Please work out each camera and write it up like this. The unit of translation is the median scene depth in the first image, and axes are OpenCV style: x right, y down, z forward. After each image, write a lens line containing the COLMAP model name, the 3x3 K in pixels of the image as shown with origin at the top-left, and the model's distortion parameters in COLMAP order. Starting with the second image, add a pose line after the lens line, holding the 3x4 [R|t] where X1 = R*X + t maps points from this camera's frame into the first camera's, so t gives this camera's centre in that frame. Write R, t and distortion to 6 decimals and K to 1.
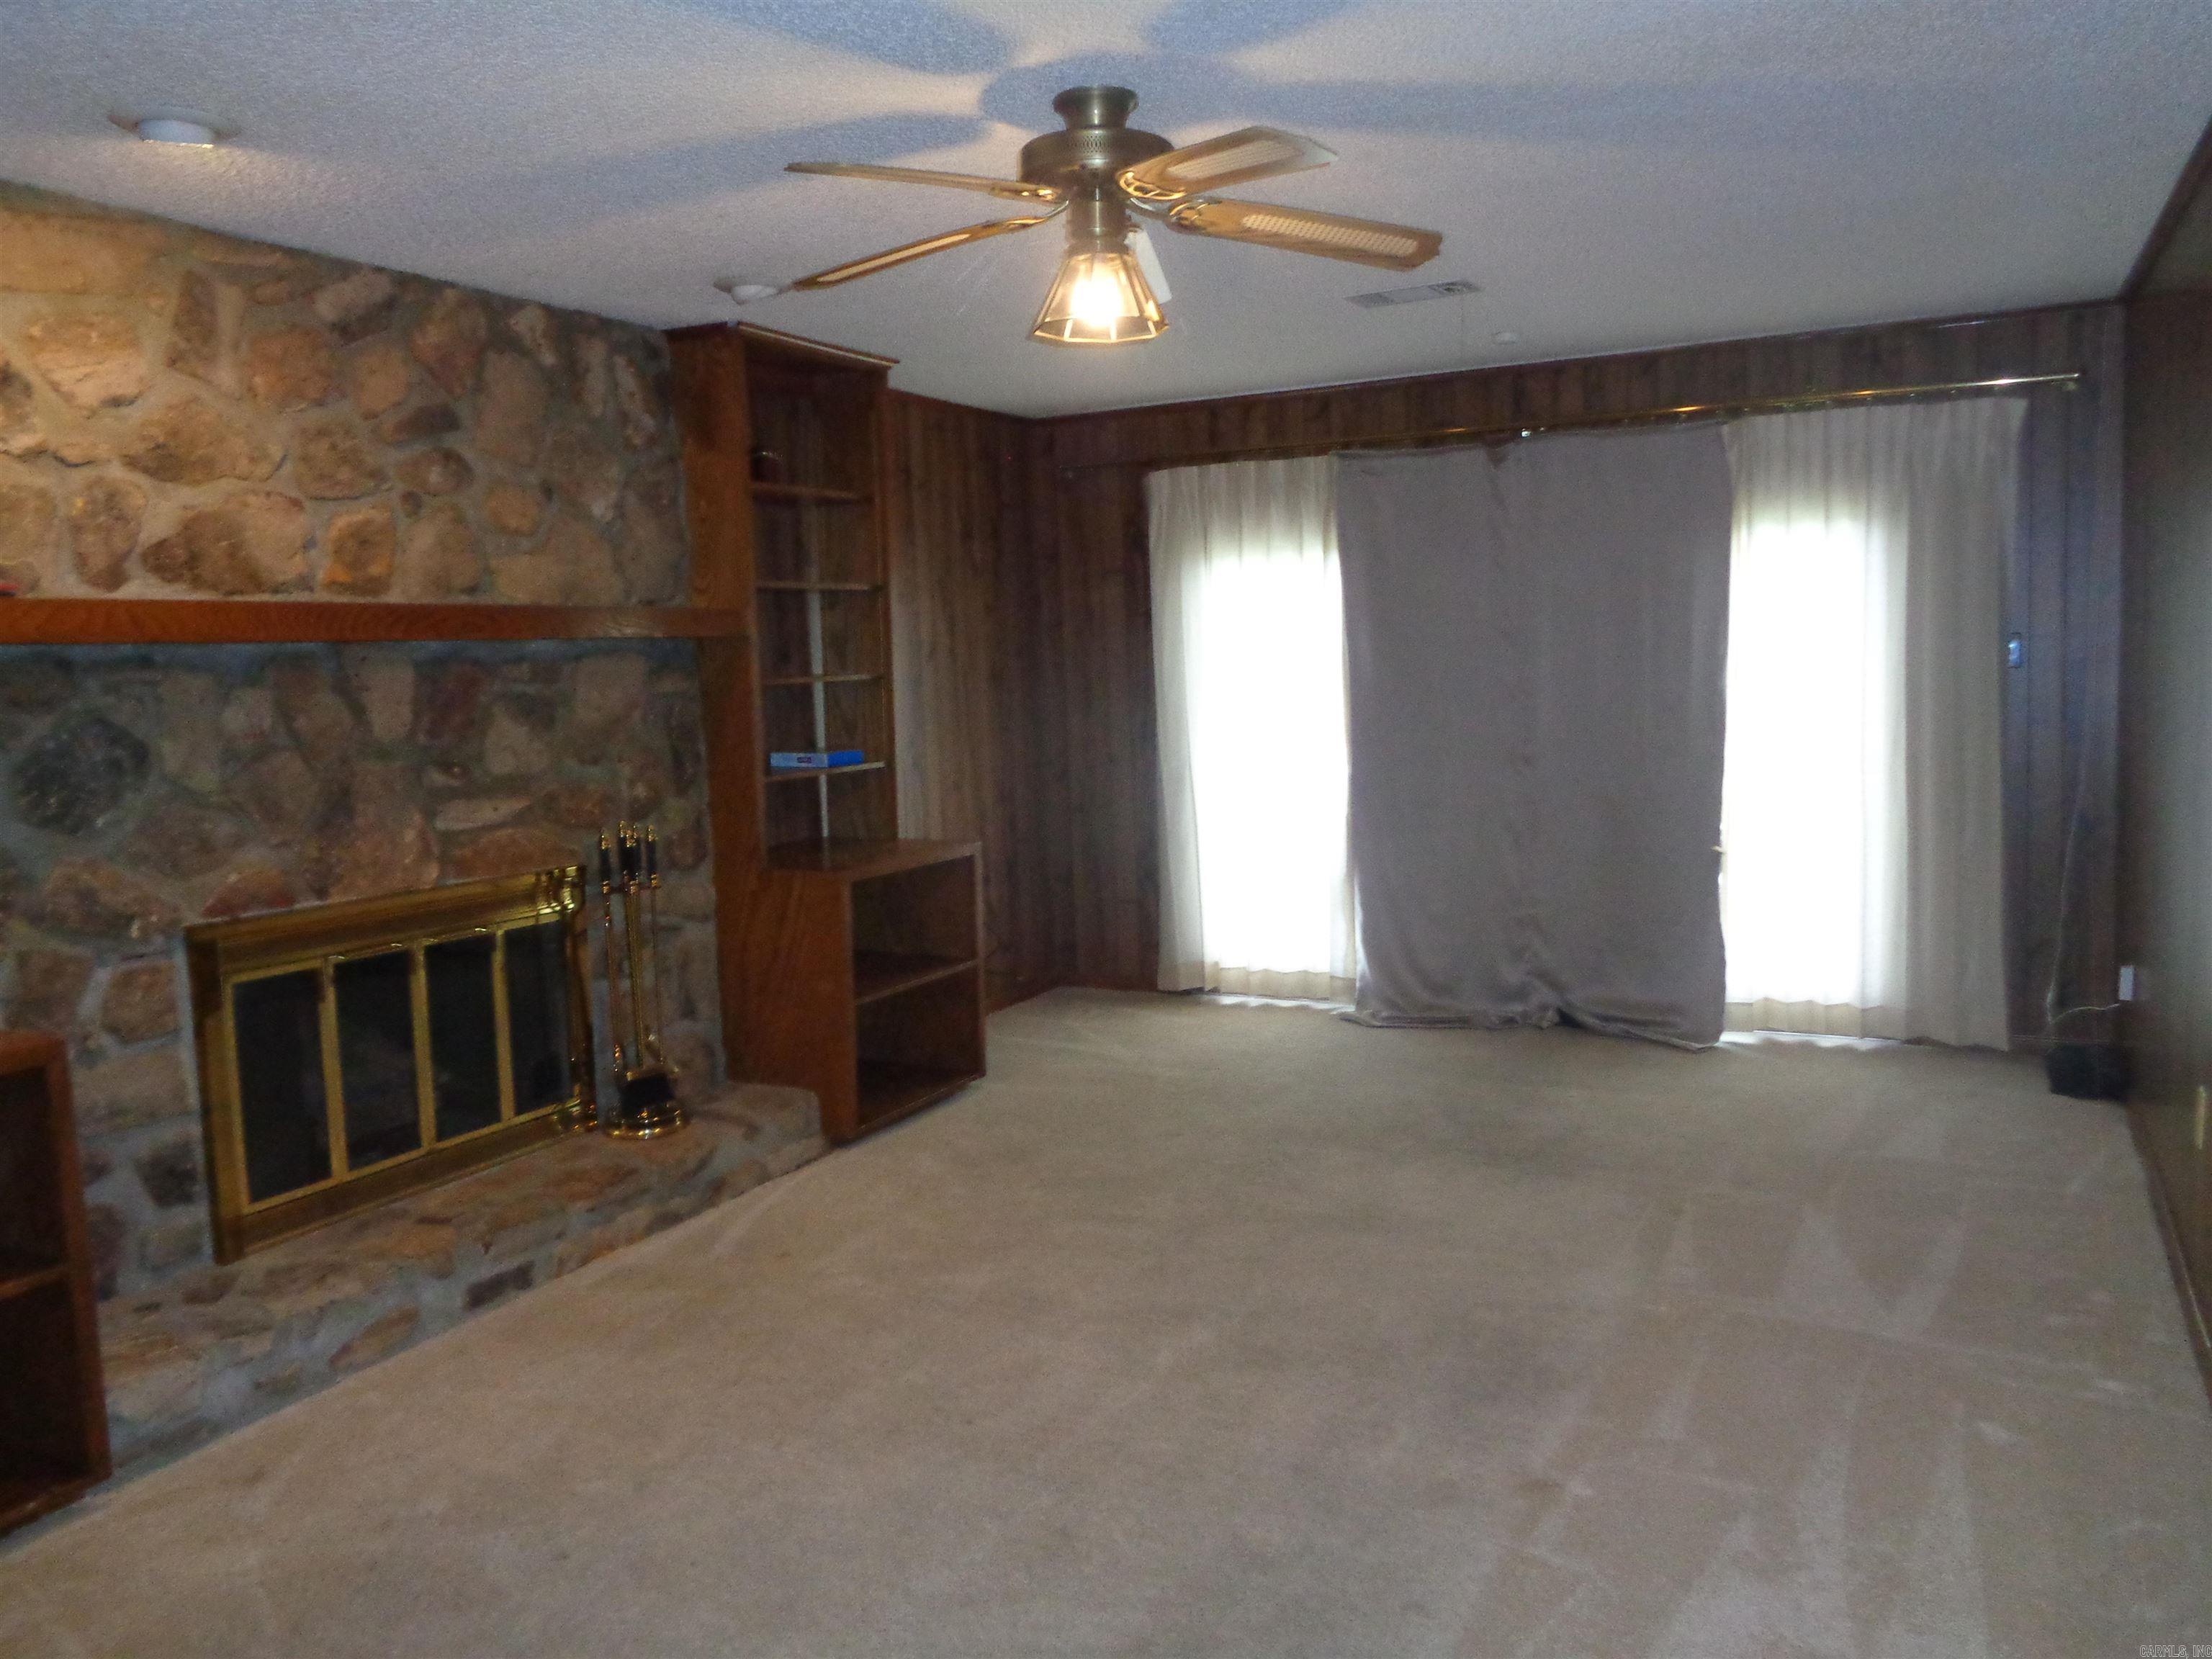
lens RADIAL K [[1683.1, 0, 1115.5], [0, 1683.1, 811.9], [0, 0, 1]] dist [0.004414, 0.002953]
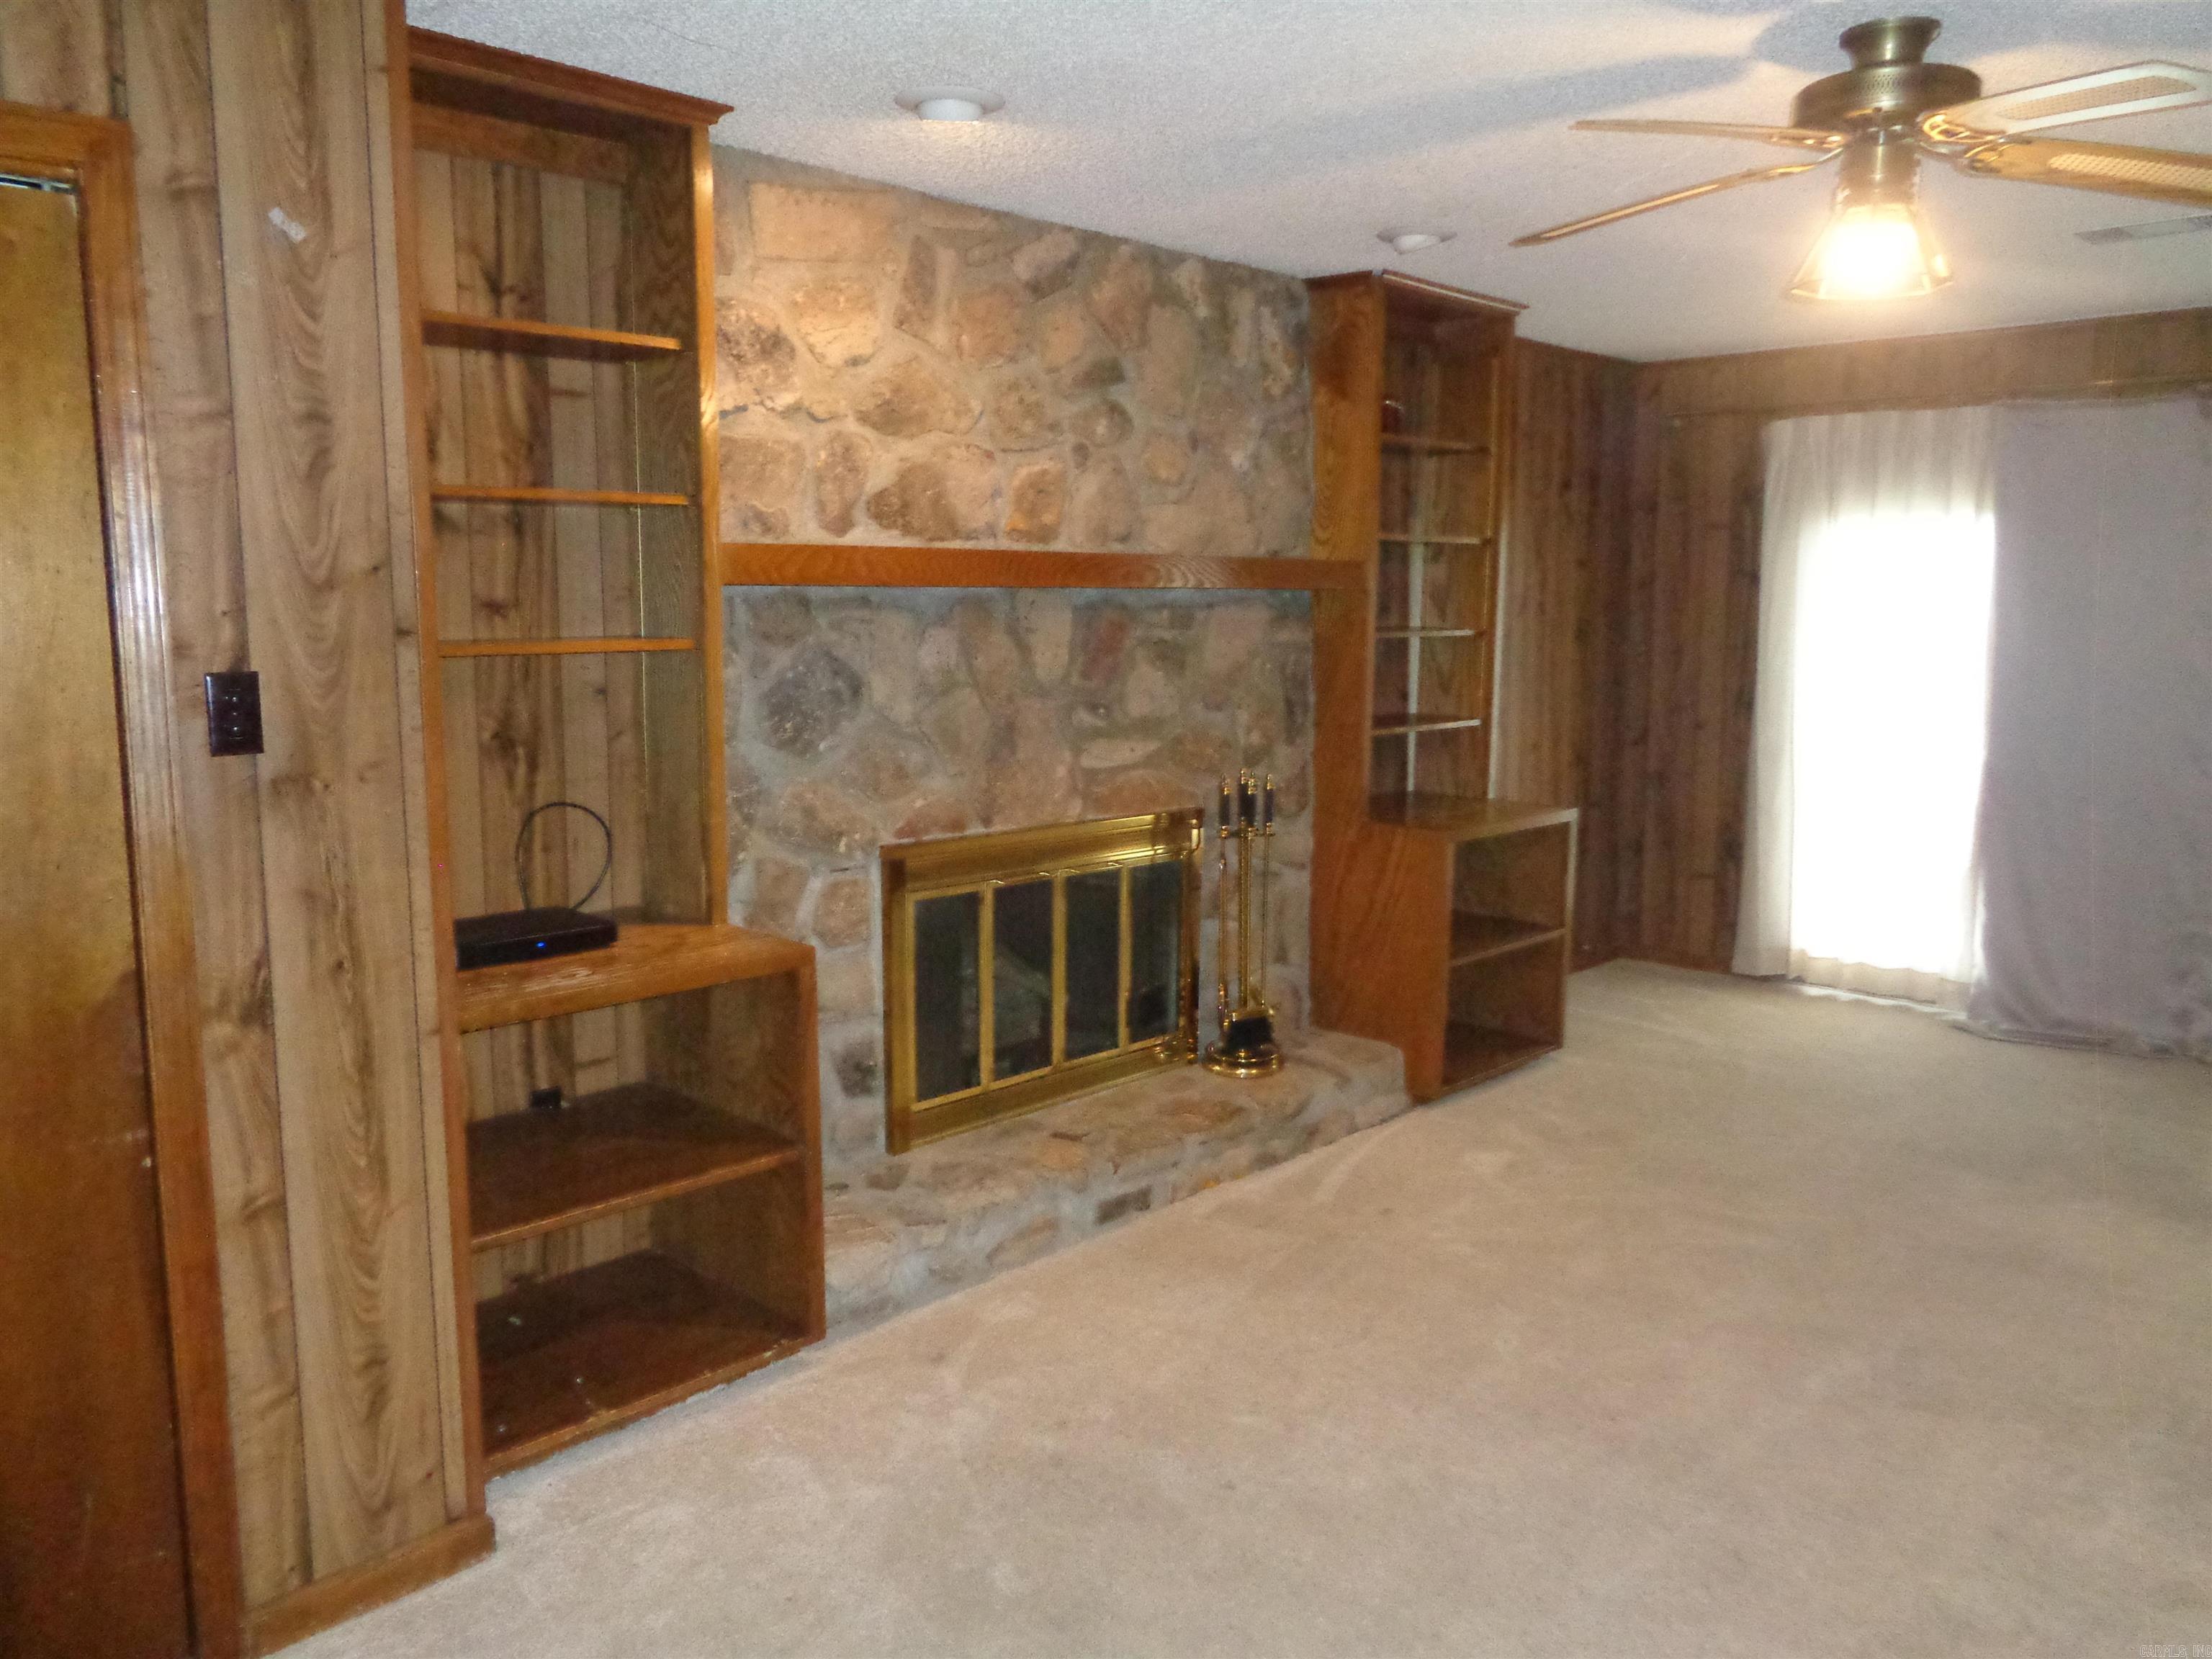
lens RADIAL K [[1683.1, 0, 1112.6], [0, 1683.1, 816.3], [0, 0, 1]] dist [0.004414, 0.002953]
pose [[0.959750, 0.074349, -0.270836, -0.112891], [-0.062720, 0.996709, 0.051354, -0.016165], [0.273763, -0.032300, 0.961255, -0.007420]]
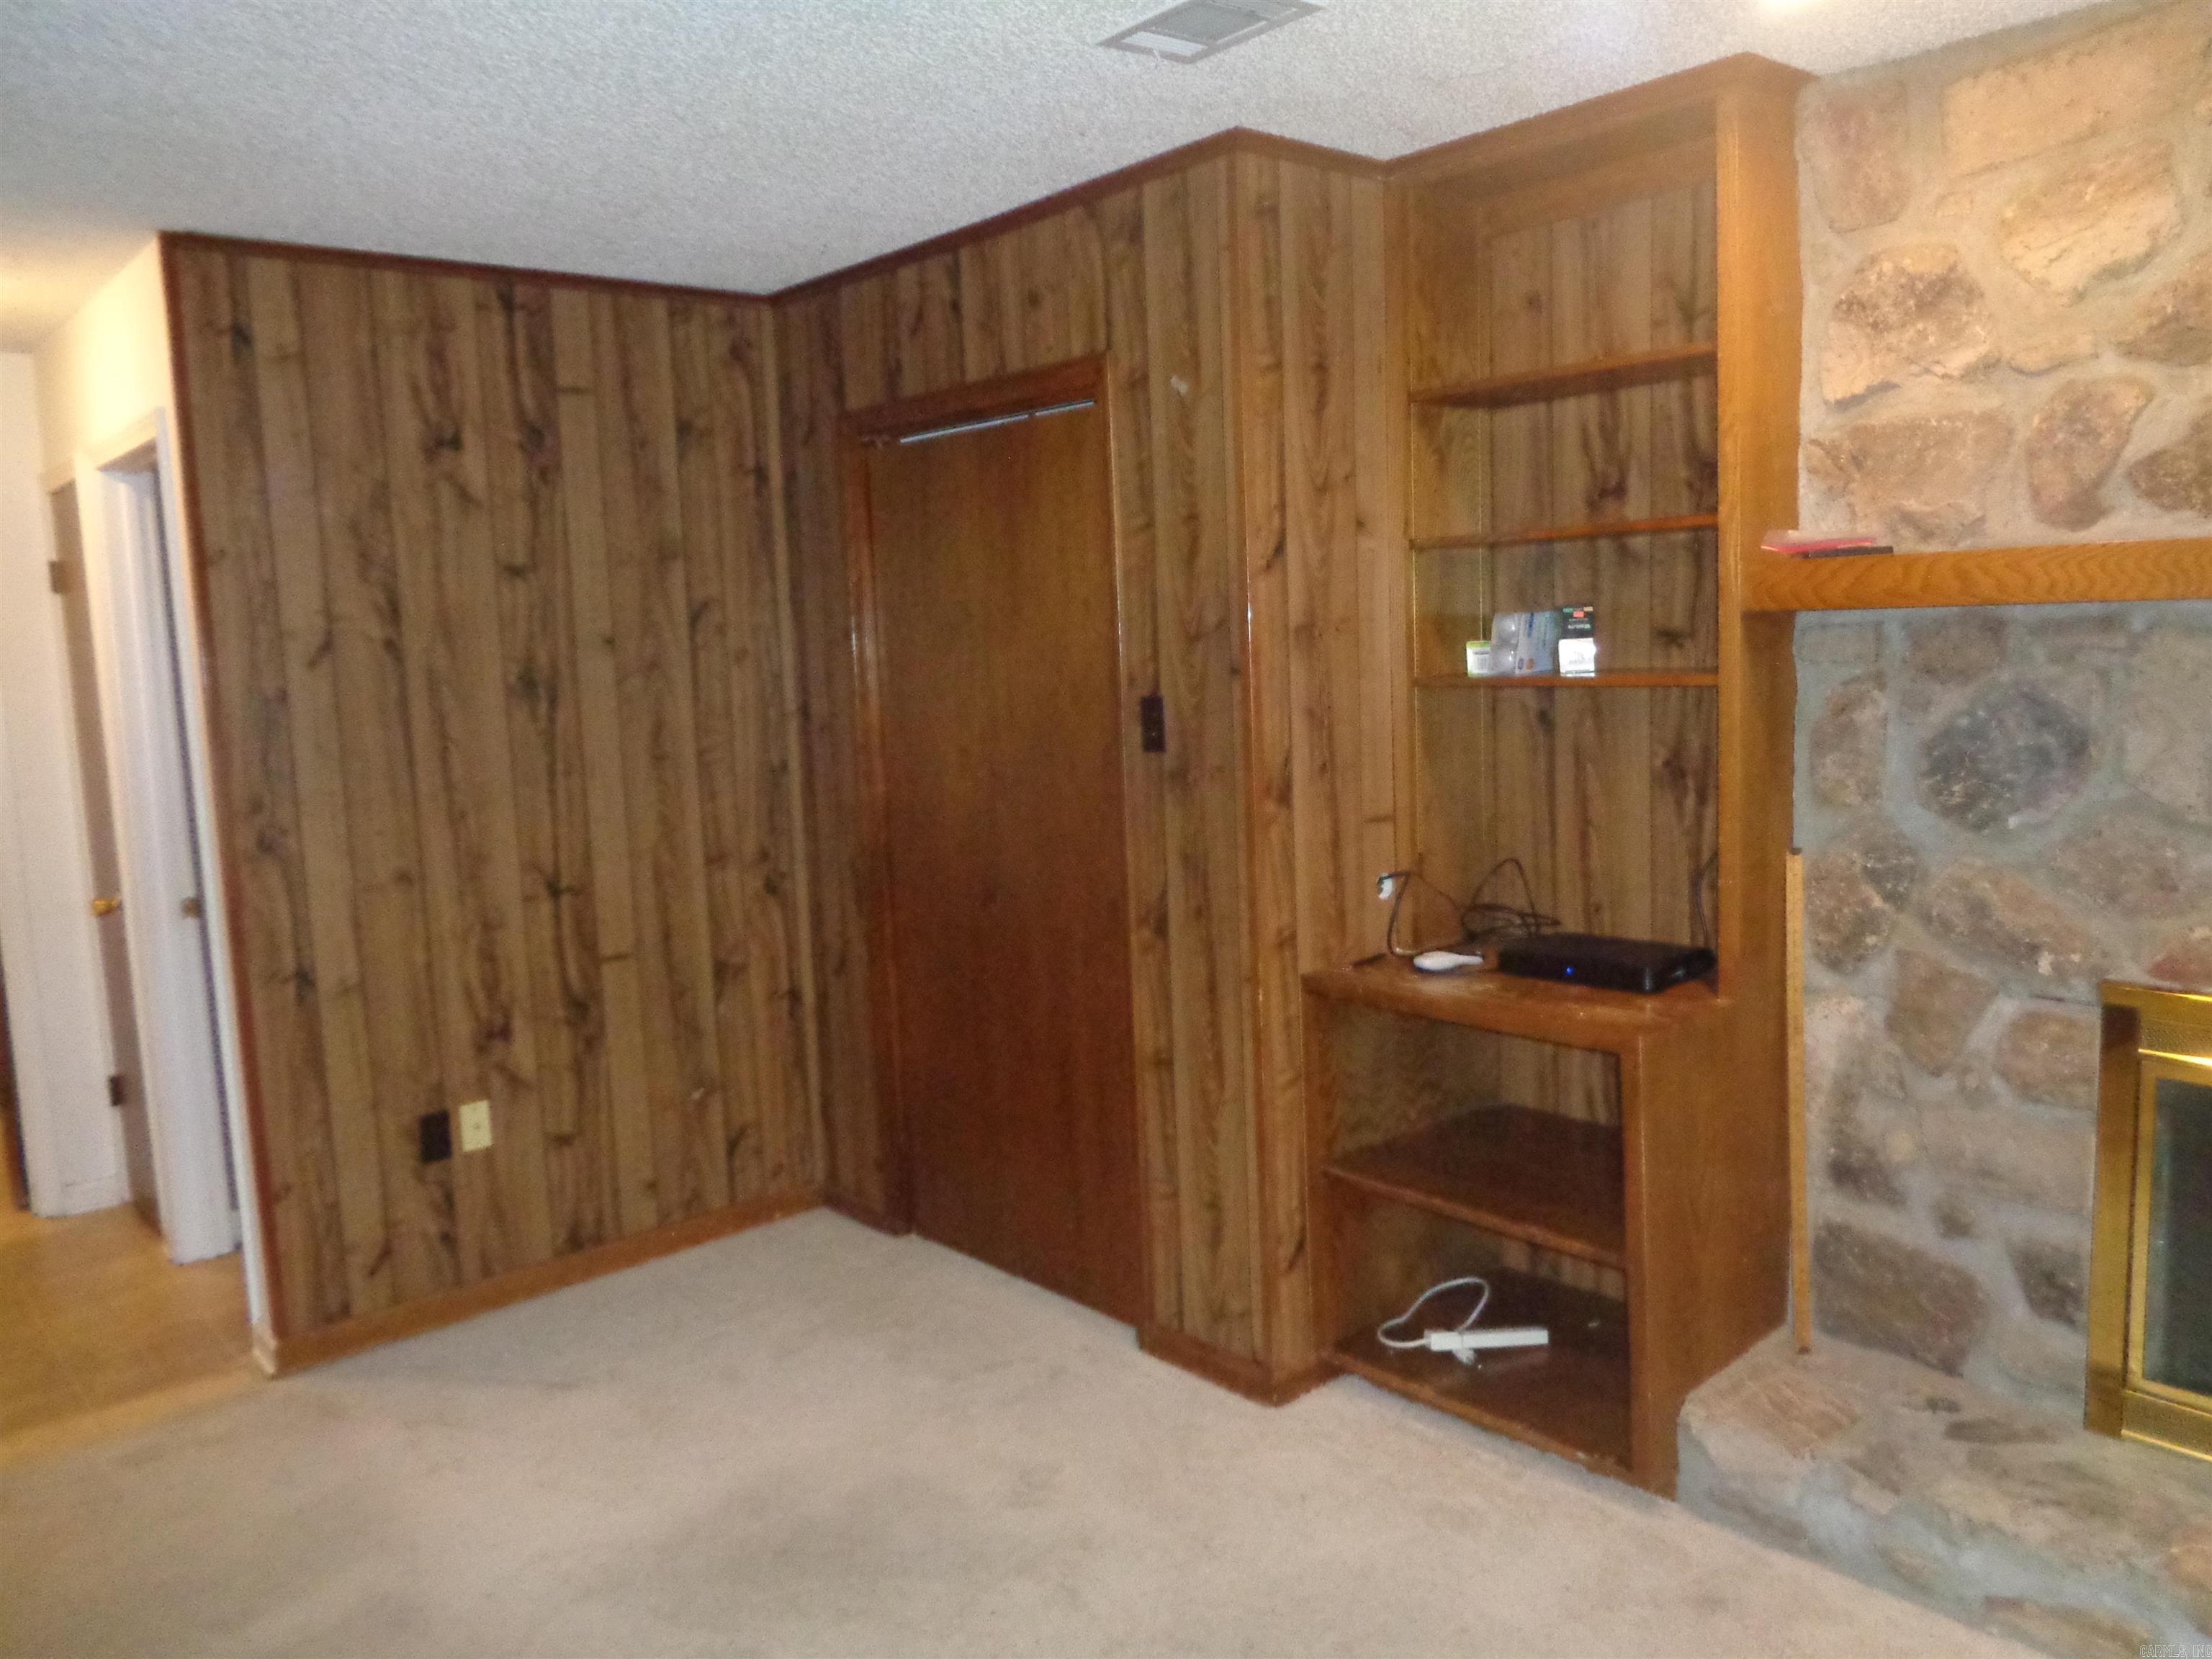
lens RADIAL K [[1683.1, 0, 1109.6], [0, 1683.1, 813.7], [0, 0, 1]] dist [0.004414, 0.002953]
pose [[-0.371176, 0.157759, -0.915063, 0.280226], [-0.031634, 0.982742, 0.182258, -0.124982], [0.928023, 0.096597, -0.359780, 0.847476]]
